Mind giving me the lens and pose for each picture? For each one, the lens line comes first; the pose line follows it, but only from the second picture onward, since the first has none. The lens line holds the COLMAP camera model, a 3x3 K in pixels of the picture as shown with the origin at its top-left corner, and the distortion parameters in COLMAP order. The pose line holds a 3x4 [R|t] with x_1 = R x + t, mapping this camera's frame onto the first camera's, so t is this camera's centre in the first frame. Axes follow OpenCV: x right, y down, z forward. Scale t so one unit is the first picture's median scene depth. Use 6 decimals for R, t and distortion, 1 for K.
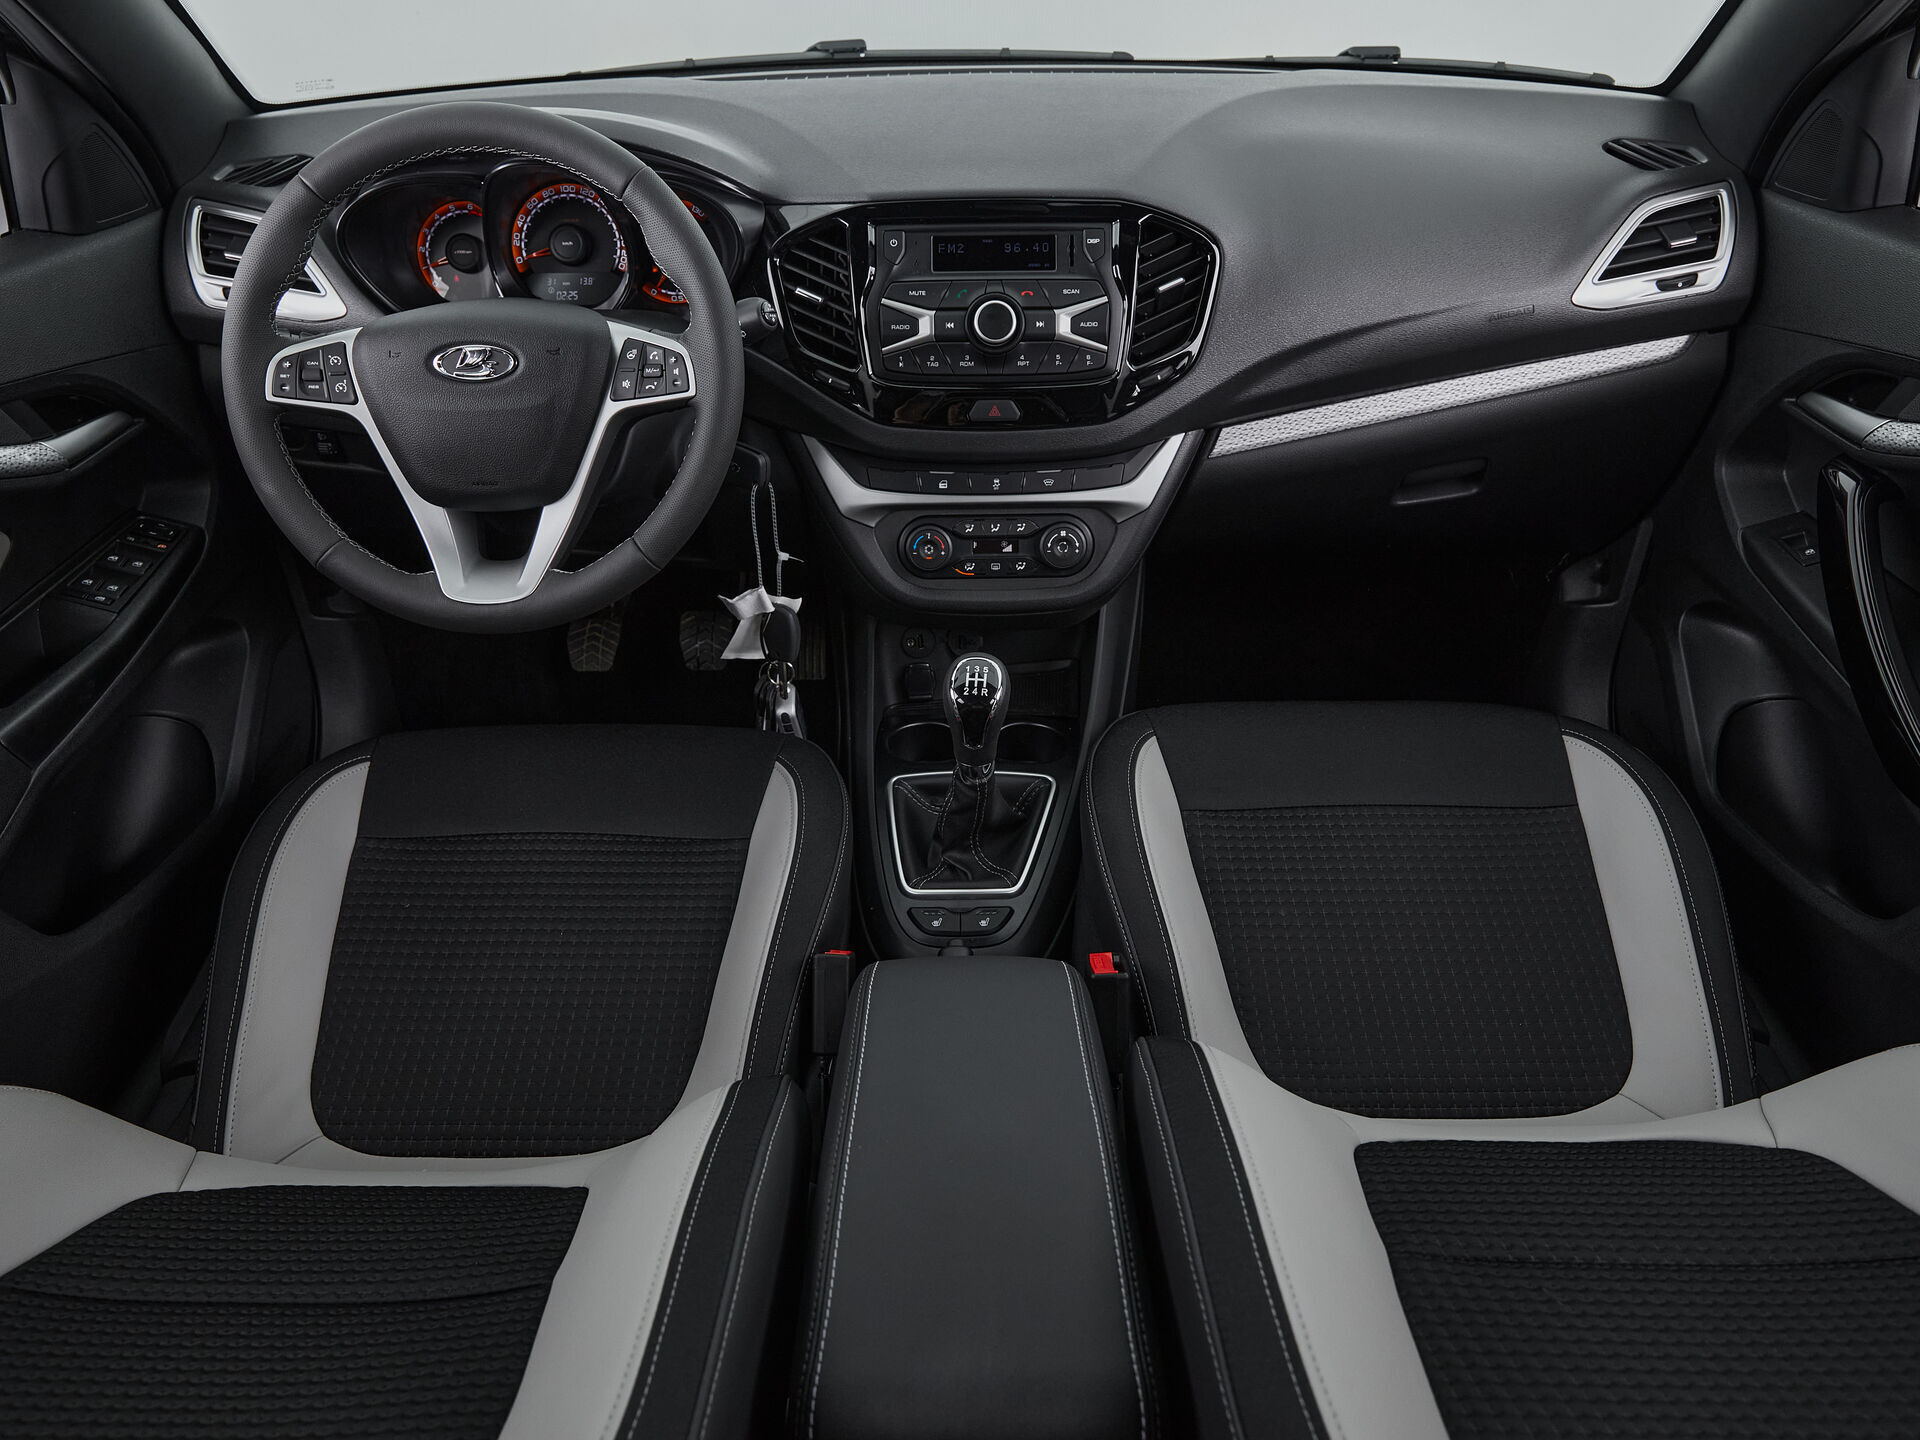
lens RADIAL K [[1433.6, 0, 947.1], [0, 1433.6, 726.0], [0, 0, 1]] dist [-0.012954, 0.004177]
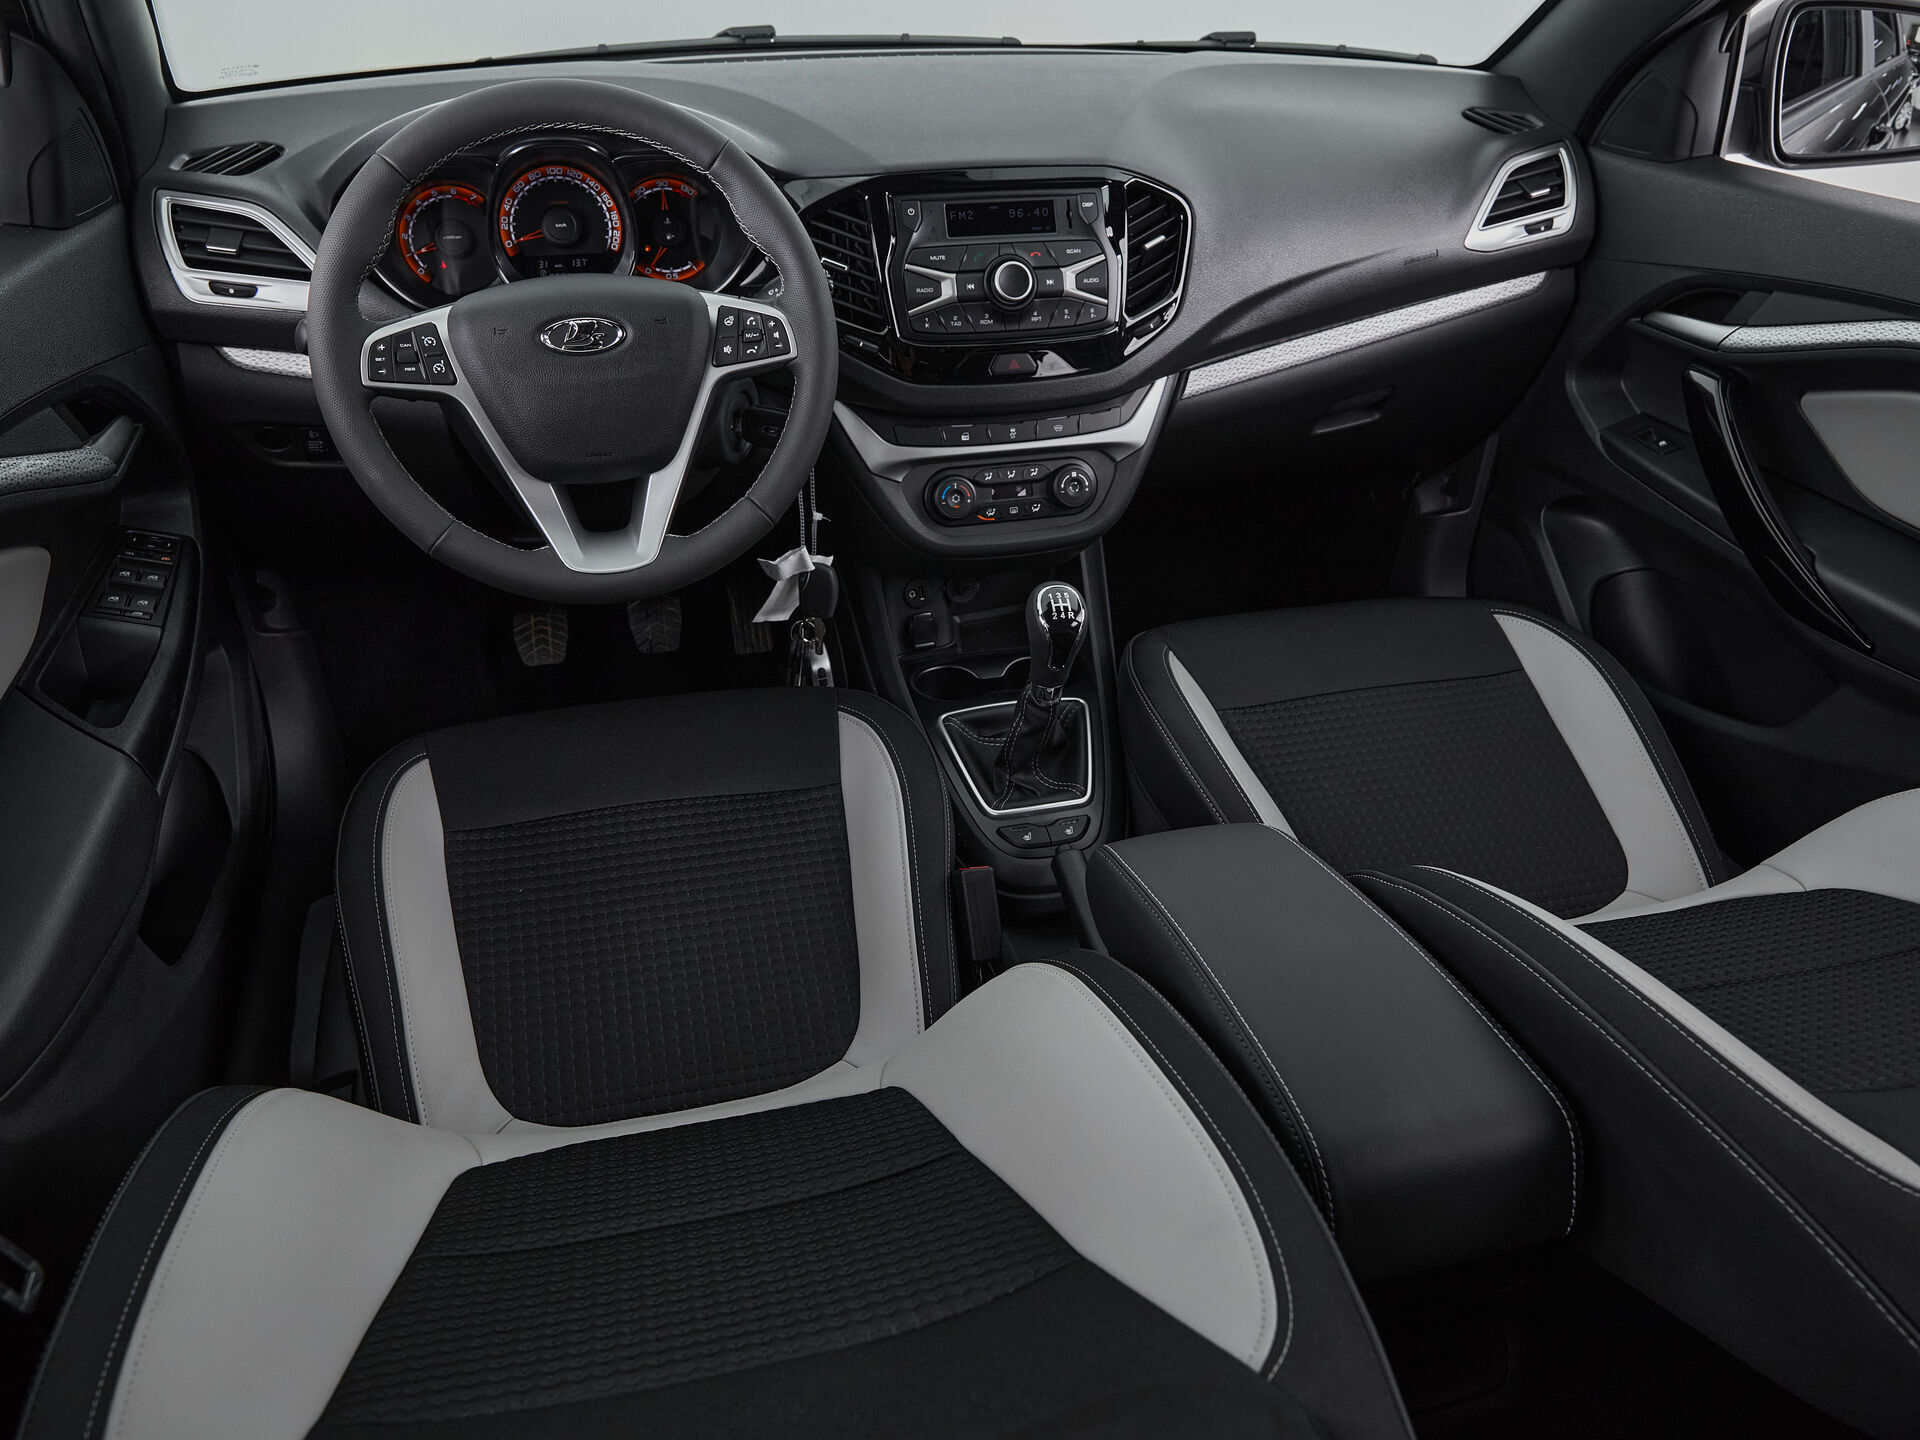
lens RADIAL K [[1433.6, 0, 954.3], [0, 1433.6, 723.8], [0, 0, 1]] dist [-0.012954, 0.004177]
pose [[0.964847, -0.114274, 0.236666, -0.295562], [0.114722, 0.993326, 0.011924, 0.031991], [-0.236449, 0.015646, 0.971518, -0.037499]]
